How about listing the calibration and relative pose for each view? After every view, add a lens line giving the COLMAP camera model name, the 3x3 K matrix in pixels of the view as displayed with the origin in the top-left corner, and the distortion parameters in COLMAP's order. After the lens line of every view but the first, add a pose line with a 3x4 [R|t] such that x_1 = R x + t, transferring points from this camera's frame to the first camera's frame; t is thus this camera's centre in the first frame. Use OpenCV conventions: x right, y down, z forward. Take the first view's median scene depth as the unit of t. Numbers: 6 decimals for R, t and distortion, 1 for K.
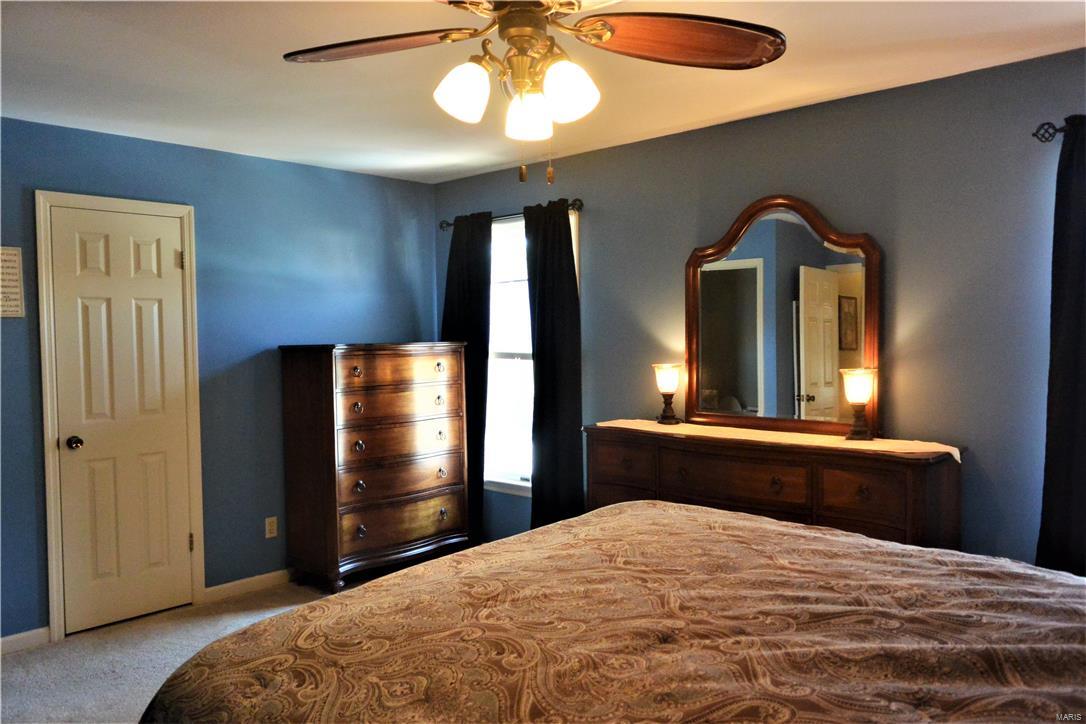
lens RADIAL K [[839.4, 0, 542.3], [0, 839.4, 358.7], [0, 0, 1]] dist [0.006076, 0.009697]
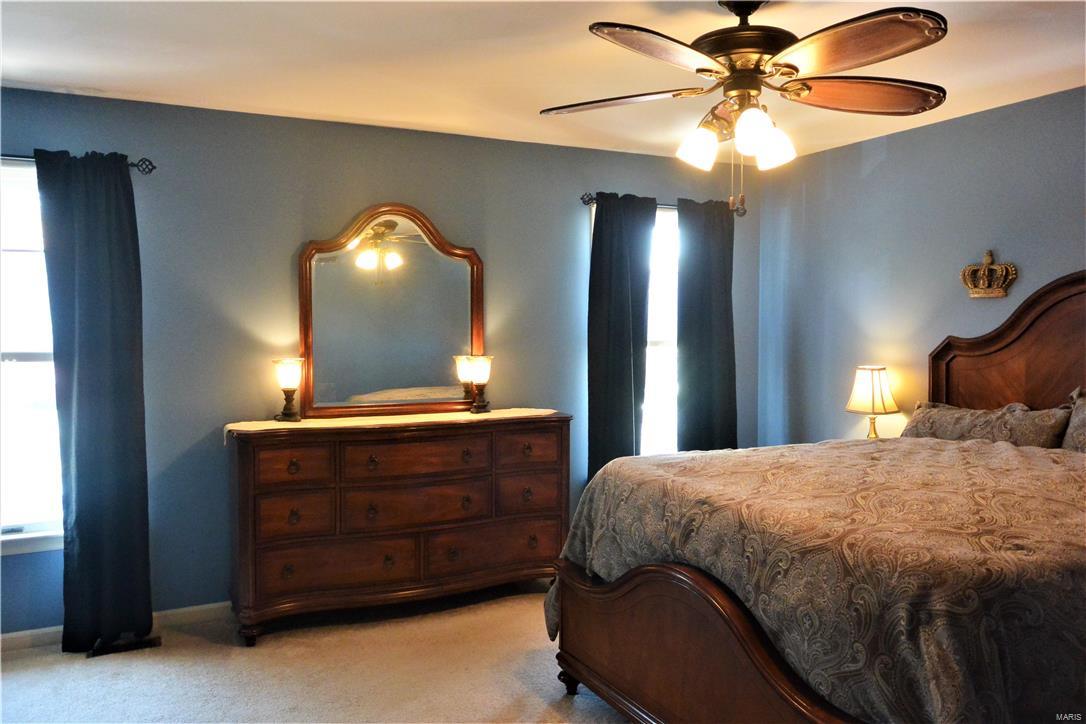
lens RADIAL K [[839.4, 0, 542.3], [0, 839.4, 358.7], [0, 0, 1]] dist [0.006076, 0.009697]
pose [[0.342586, -0.003460, 0.939480, -0.640436], [0.039831, 0.999148, -0.010845, 0.028420], [-0.938642, 0.041135, 0.342432, 0.404123]]
